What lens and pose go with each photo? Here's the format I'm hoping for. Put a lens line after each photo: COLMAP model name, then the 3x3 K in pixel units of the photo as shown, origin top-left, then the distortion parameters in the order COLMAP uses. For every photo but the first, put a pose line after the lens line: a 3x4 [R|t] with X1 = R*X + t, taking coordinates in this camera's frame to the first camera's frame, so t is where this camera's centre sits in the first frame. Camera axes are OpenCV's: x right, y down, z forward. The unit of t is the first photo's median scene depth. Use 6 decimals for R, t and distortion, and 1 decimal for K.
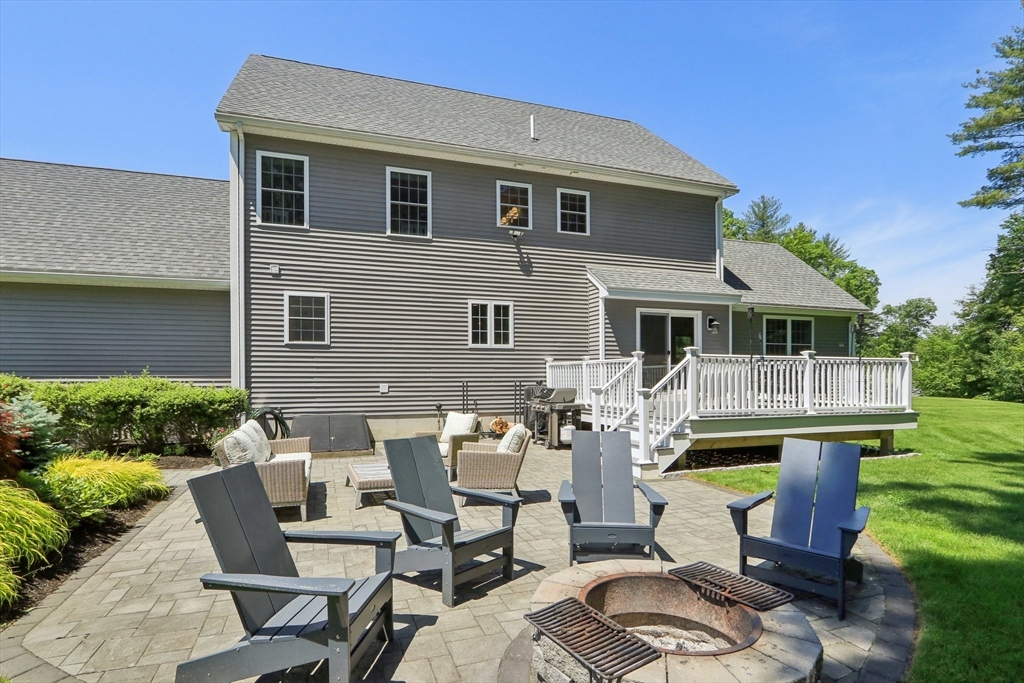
lens RADIAL K [[484.9, 0, 521.6], [0, 484.9, 363.1], [0, 0, 1]] dist [-0.011831, 0.002466]
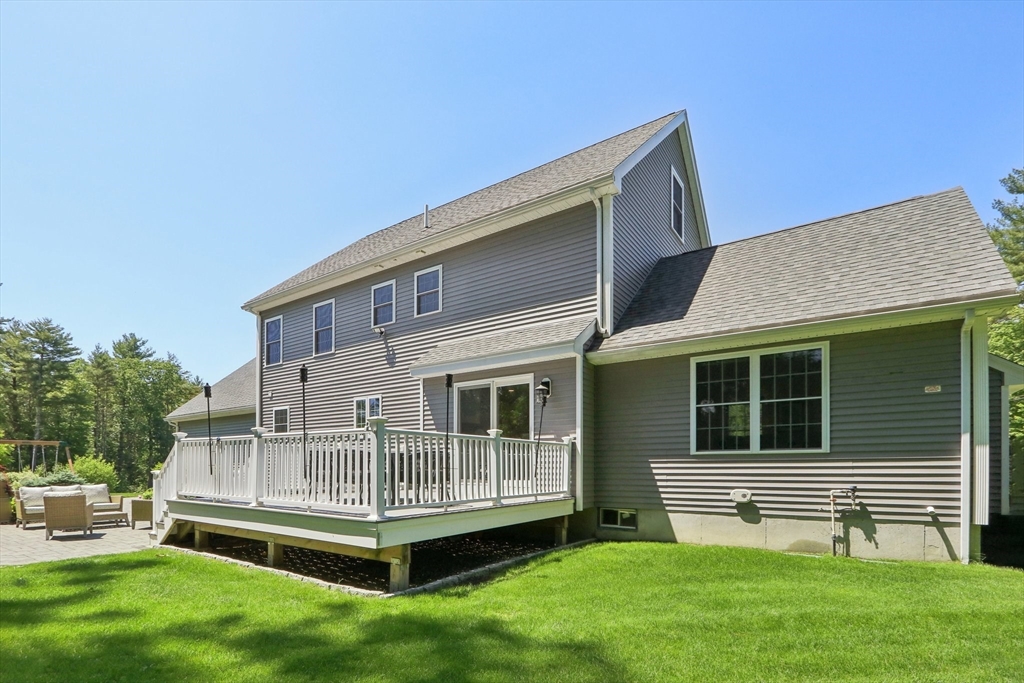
lens RADIAL K [[484.9, 0, 521.3], [0, 484.9, 446.5], [0, 0, 1]] dist [-0.011831, 0.002466]
pose [[0.618987, -0.033345, -0.784693, 1.072003], [0.018853, 0.999441, -0.027598, 0.026615], [0.785175, 0.002289, 0.619270, 0.613024]]
